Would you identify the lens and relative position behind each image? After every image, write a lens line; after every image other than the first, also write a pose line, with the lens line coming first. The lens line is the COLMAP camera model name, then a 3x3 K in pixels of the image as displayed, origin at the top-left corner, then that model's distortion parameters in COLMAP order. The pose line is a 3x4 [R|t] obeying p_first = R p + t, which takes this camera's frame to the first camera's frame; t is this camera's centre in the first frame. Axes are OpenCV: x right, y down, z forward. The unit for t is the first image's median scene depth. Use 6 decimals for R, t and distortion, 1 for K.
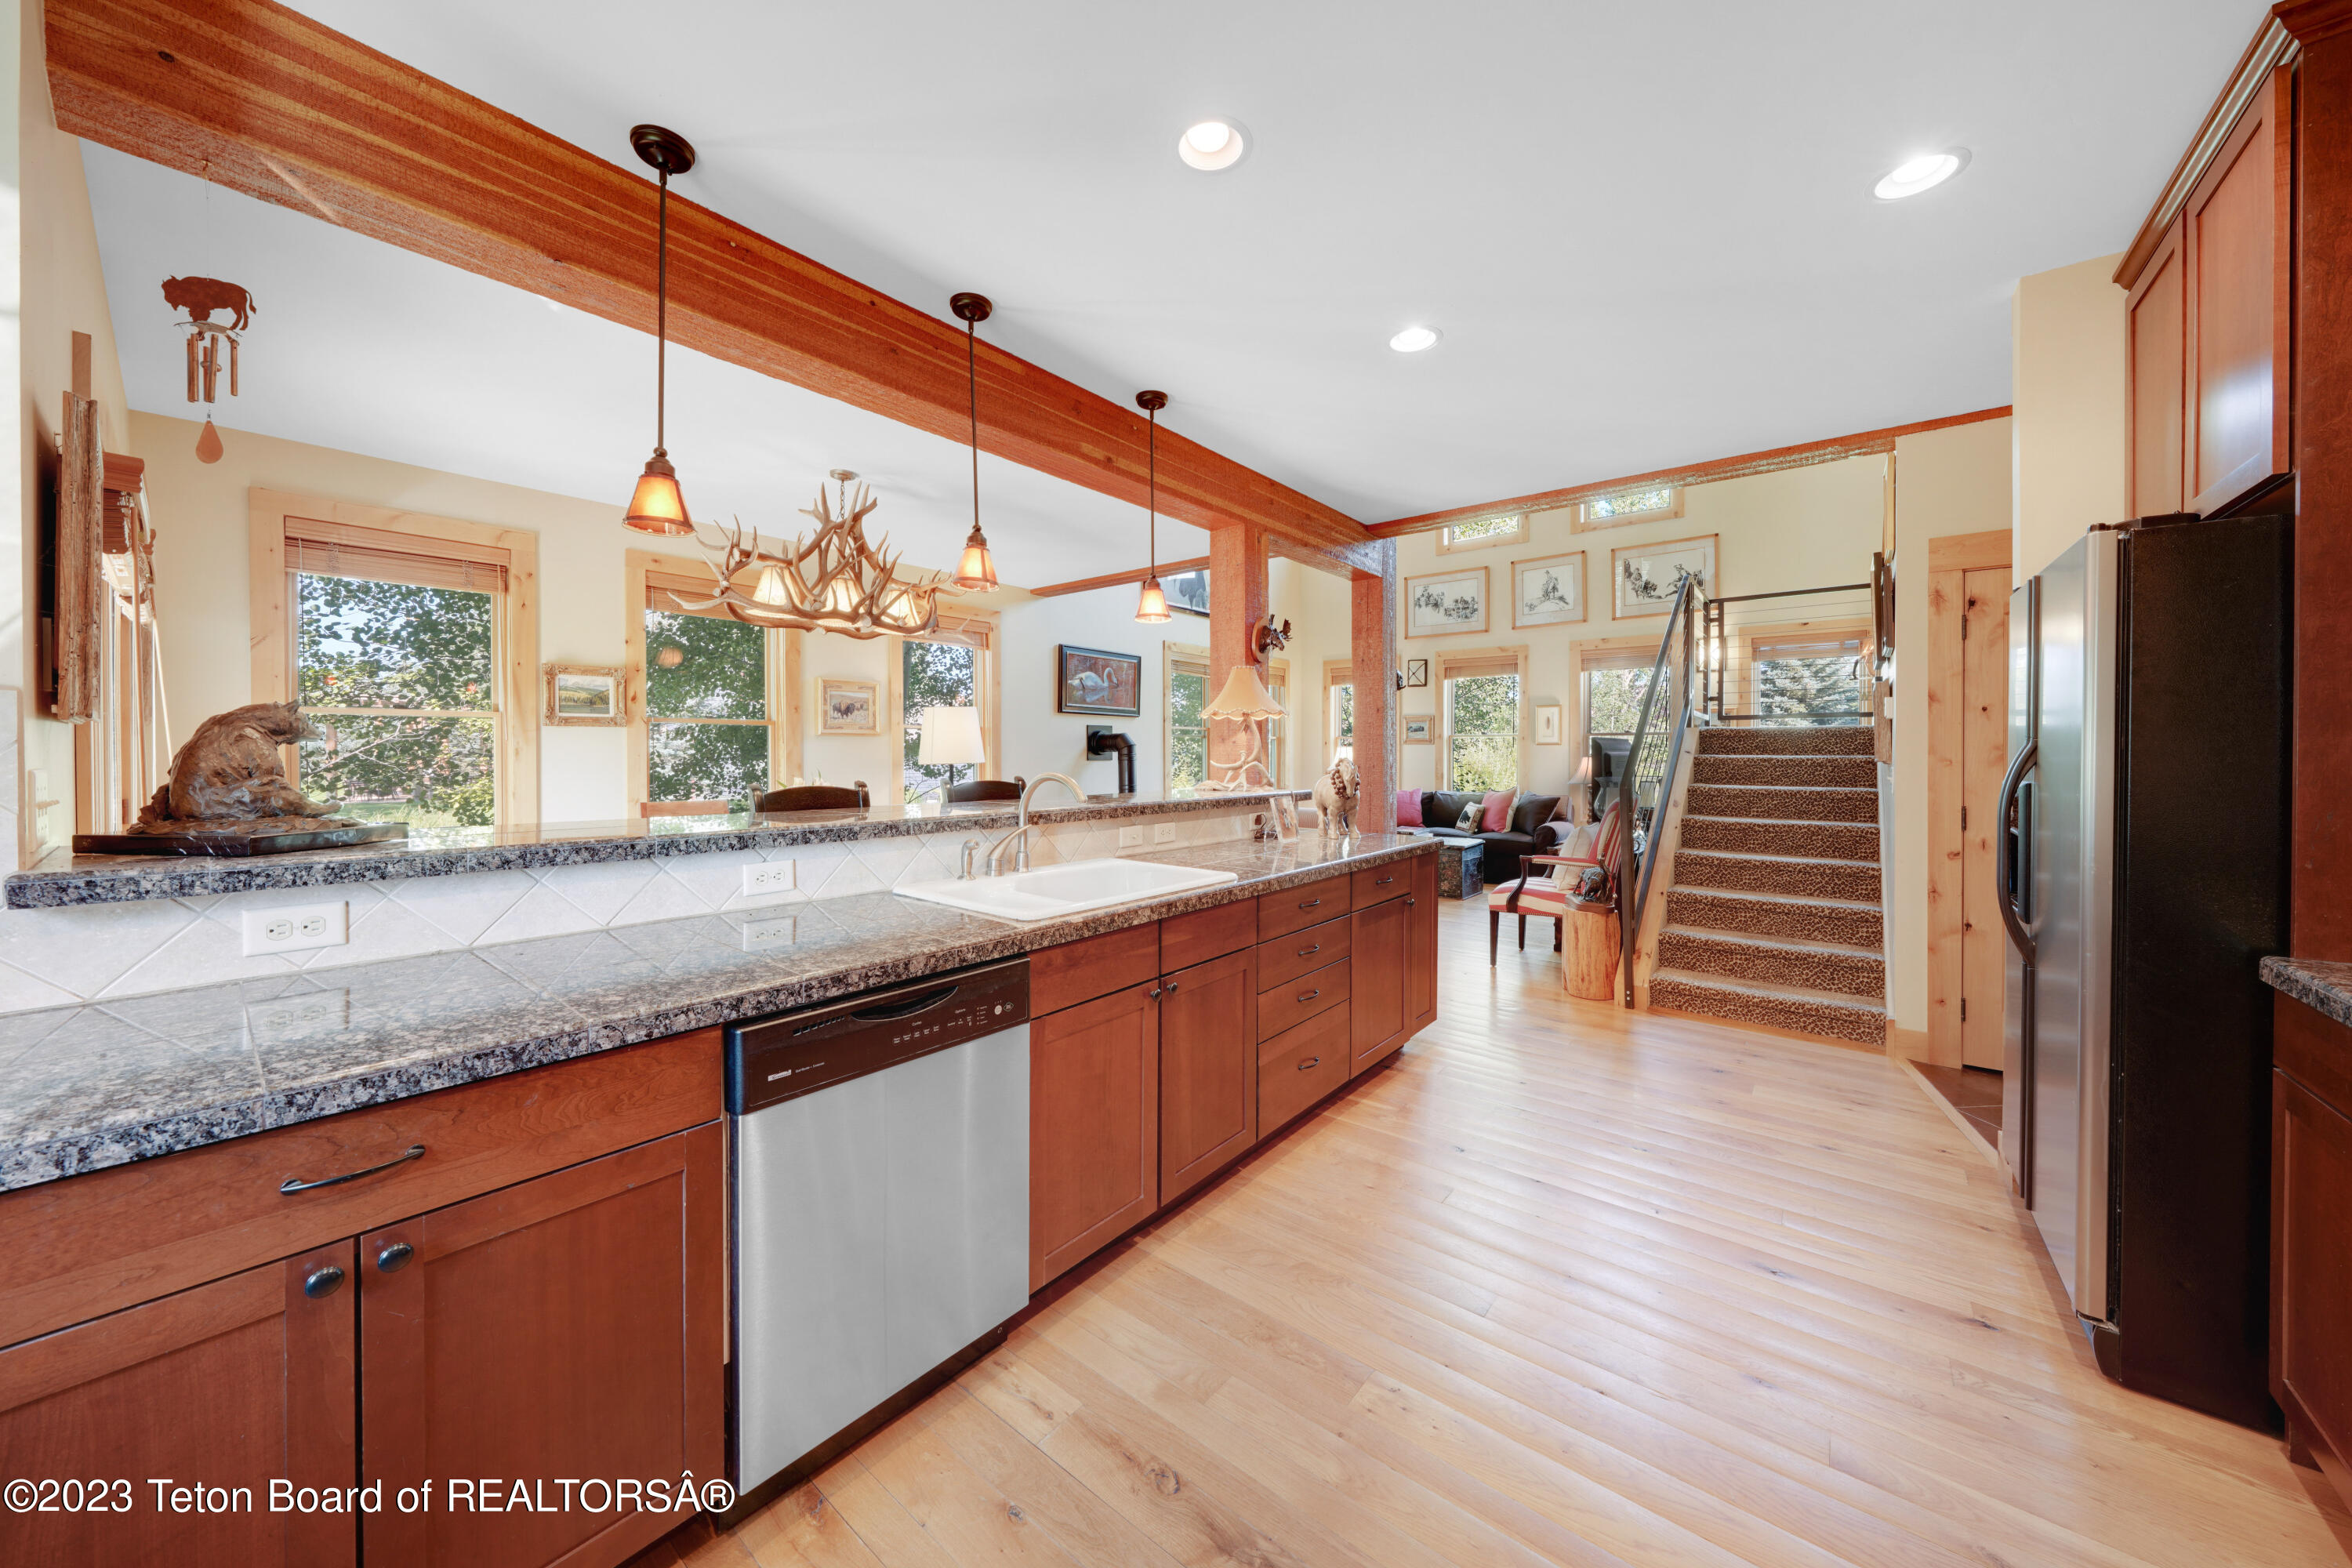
lens RADIAL K [[818.2, 0, 1176.5], [0, 818.2, 763.4], [0, 0, 1]] dist [-0.000432, -0.000187]
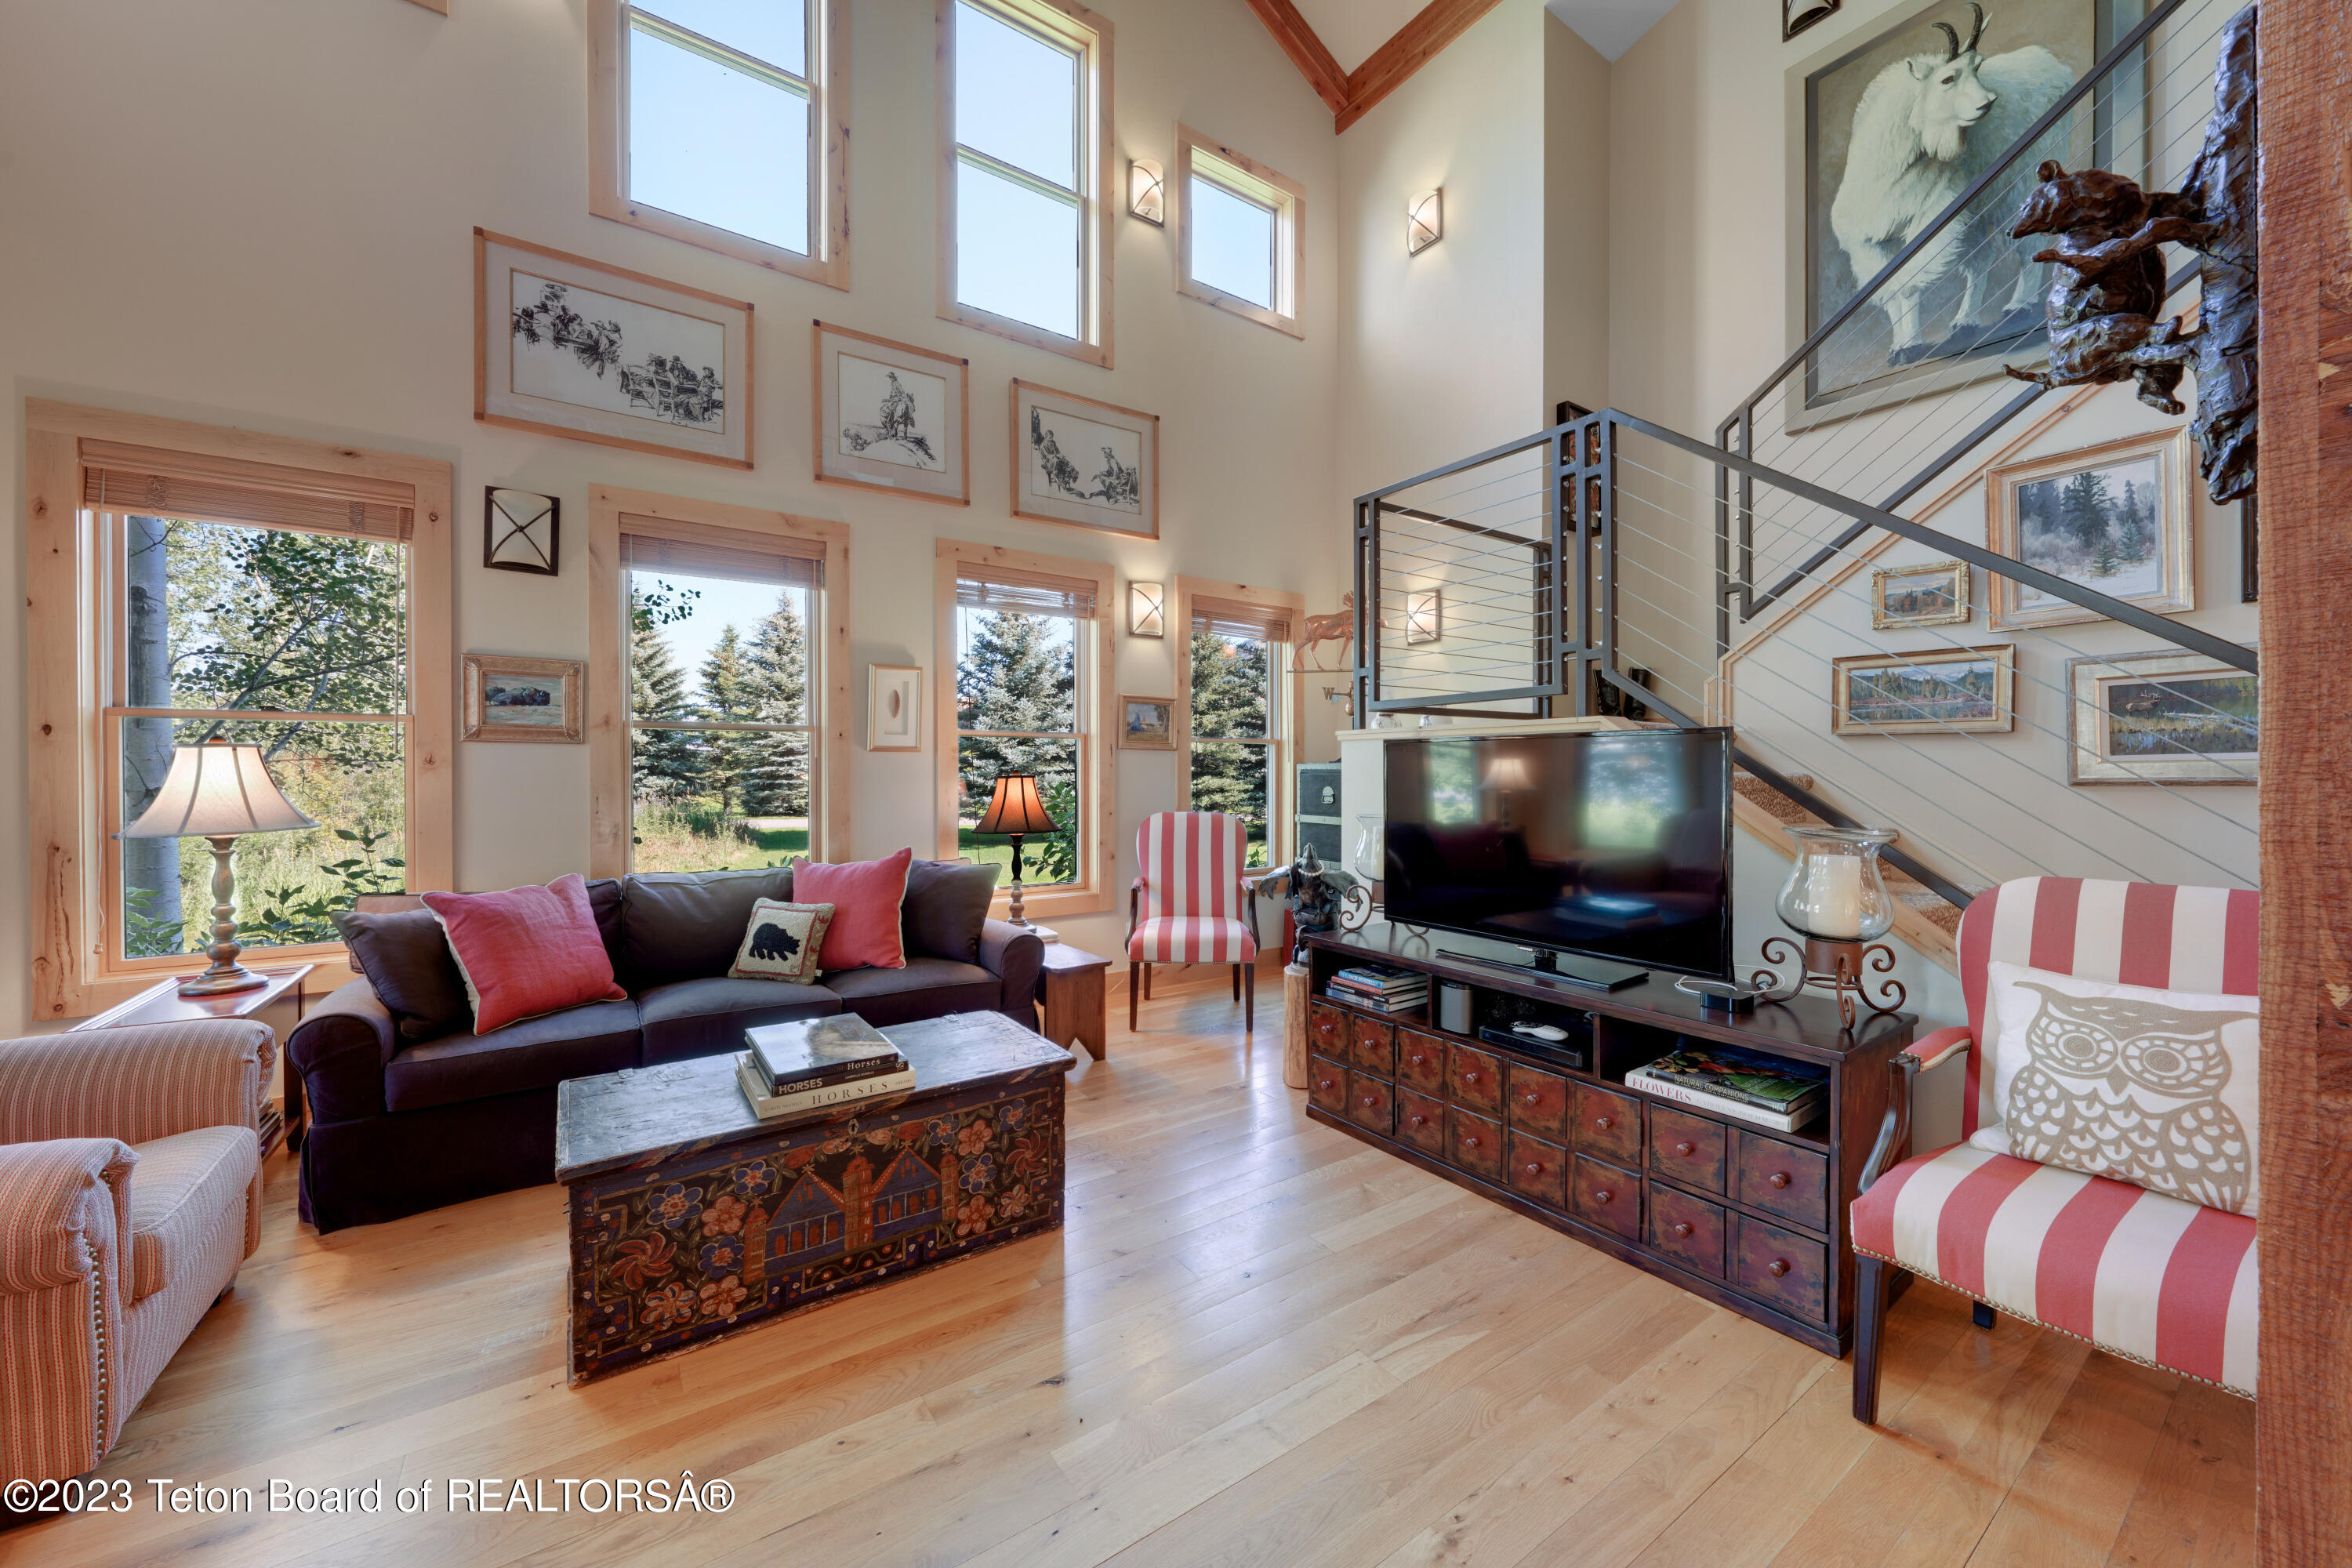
lens RADIAL K [[842.0, 0, 1163.5], [0, 842.0, 776.0], [0, 0, 1]] dist [-0.000998, -0.000014]
pose [[0.280771, -0.009352, 0.959729, 0.036485], [0.013958, 0.999887, 0.005660, -0.008403], [-0.959673, 0.011807, 0.280870, 0.700179]]
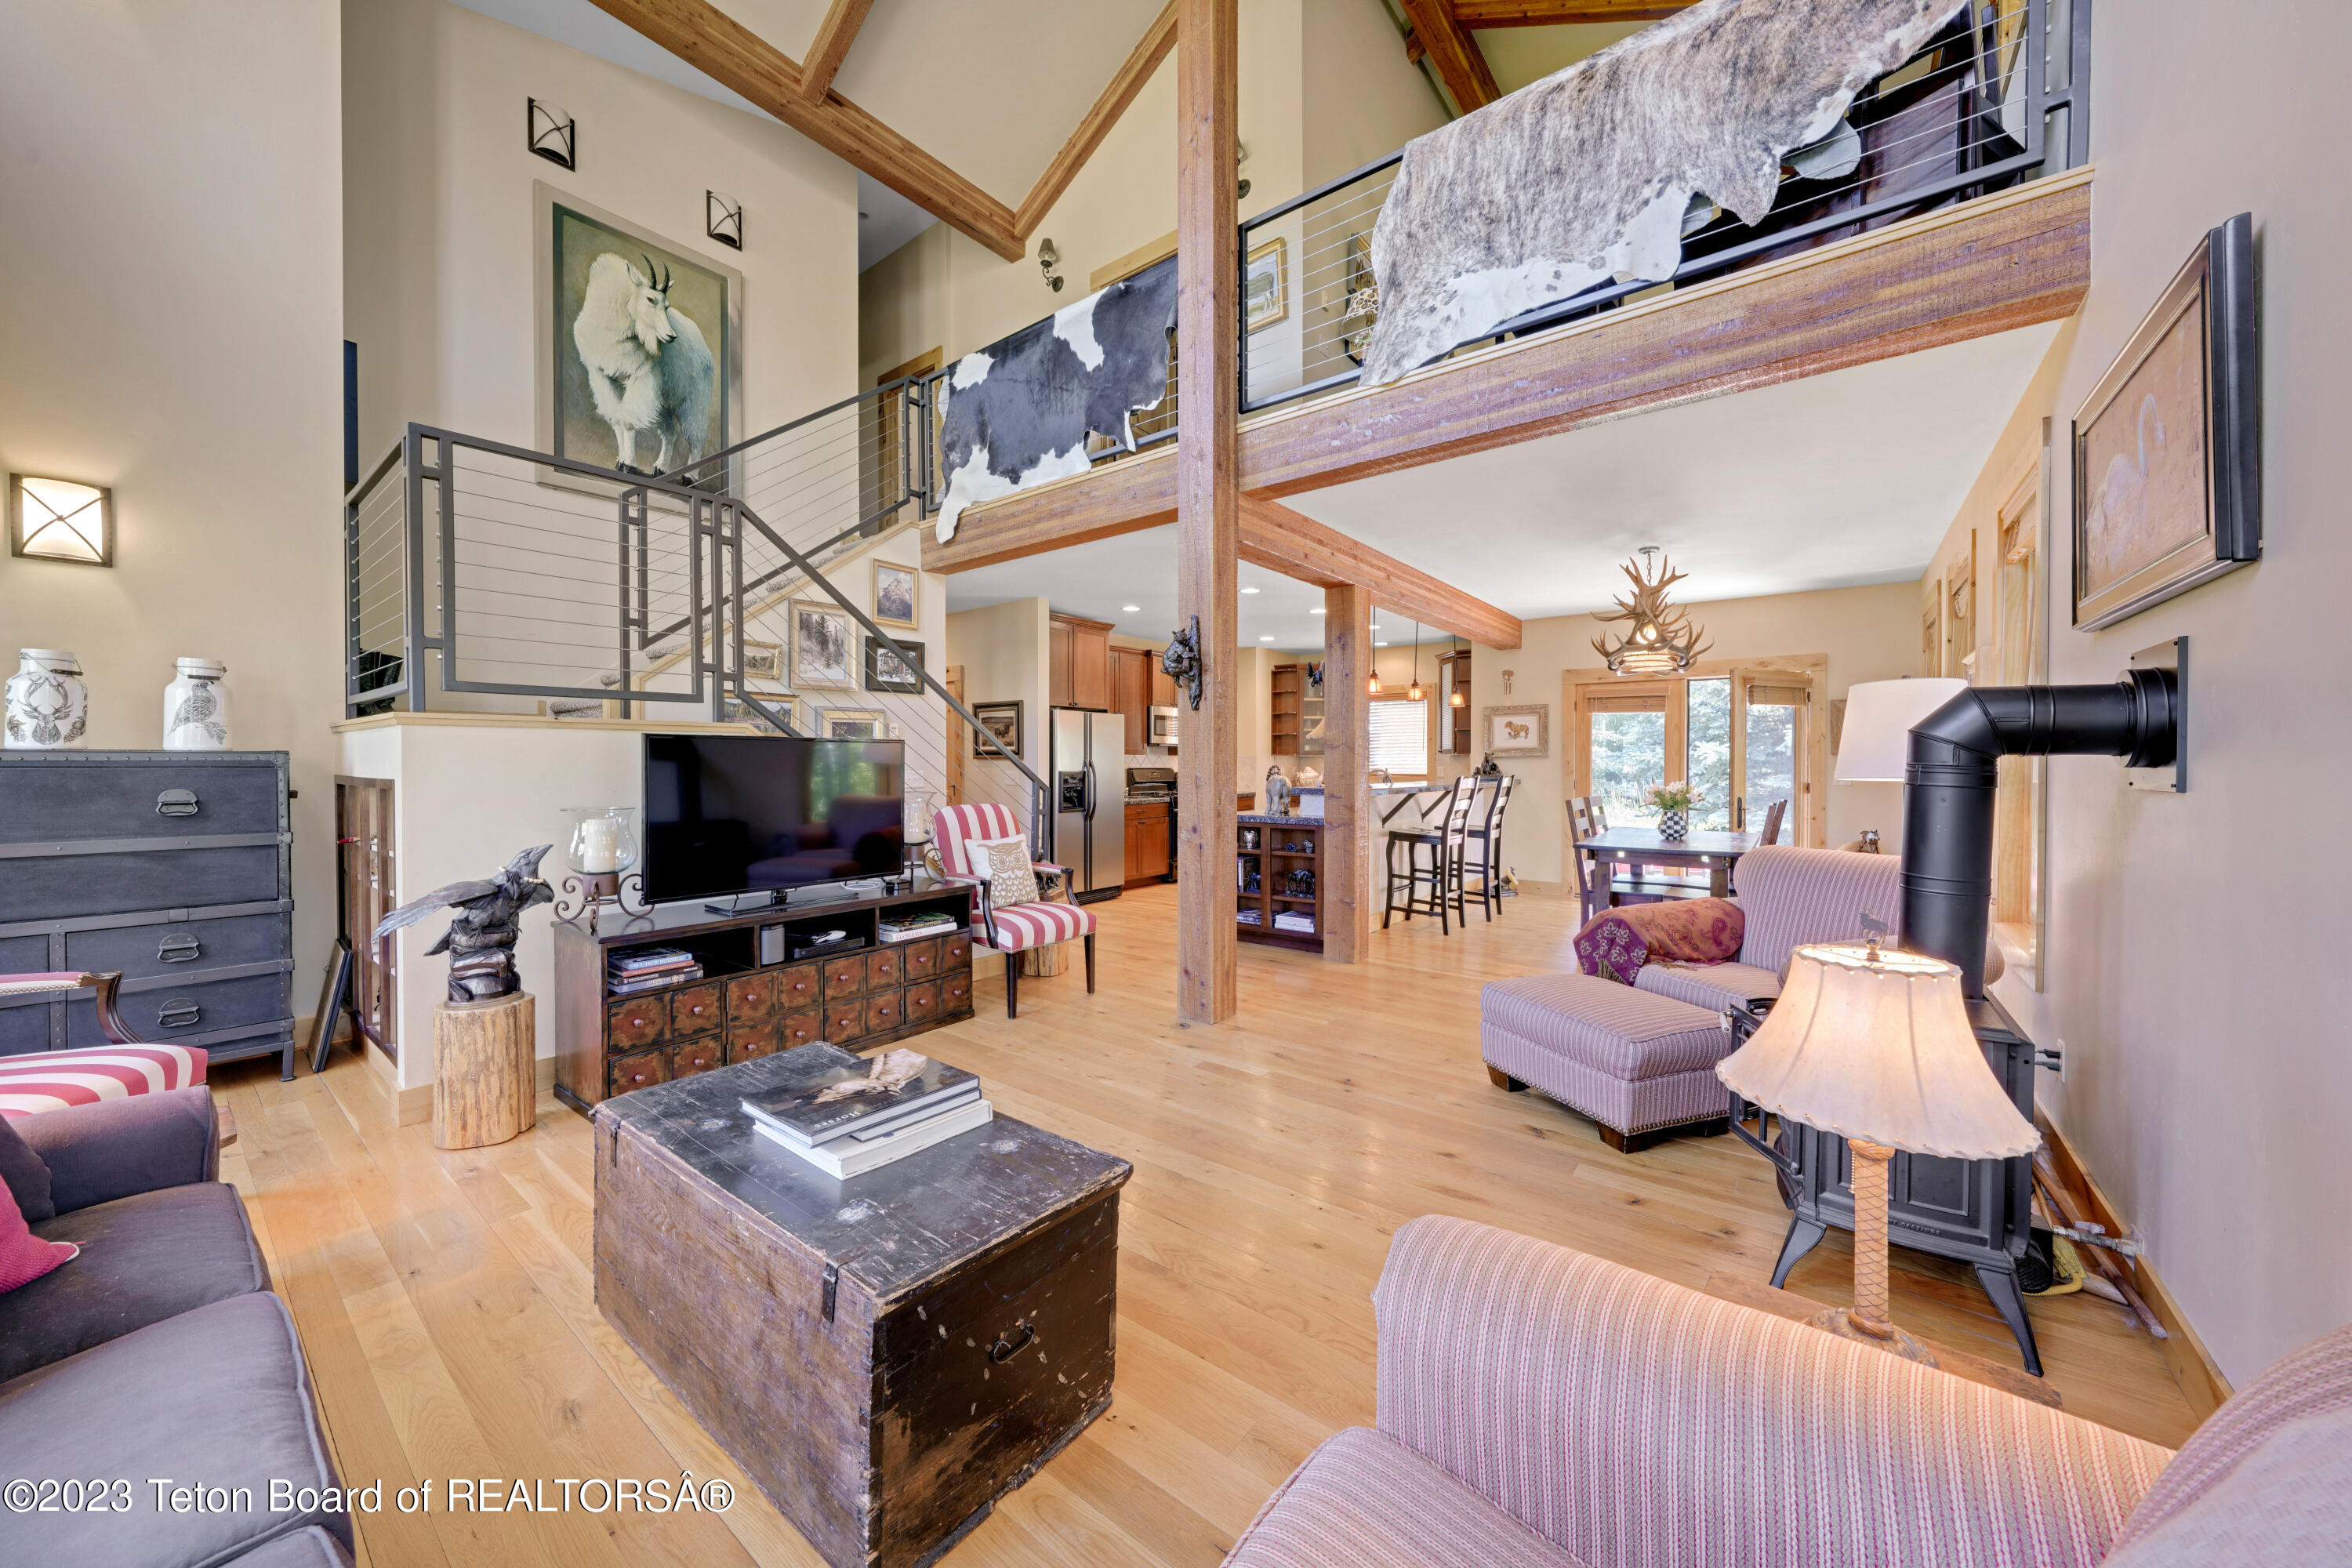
lens RADIAL K [[842.0, 0, 1170.0], [0, 842.0, 769.6], [0, 0, 1]] dist [-0.000998, -0.000014]
pose [[-0.999921, -0.000323, -0.012592, 0.403944], [-0.000516, 0.999883, 0.015318, -0.010126], [0.012586, 0.015323, -0.999803, 1.692072]]
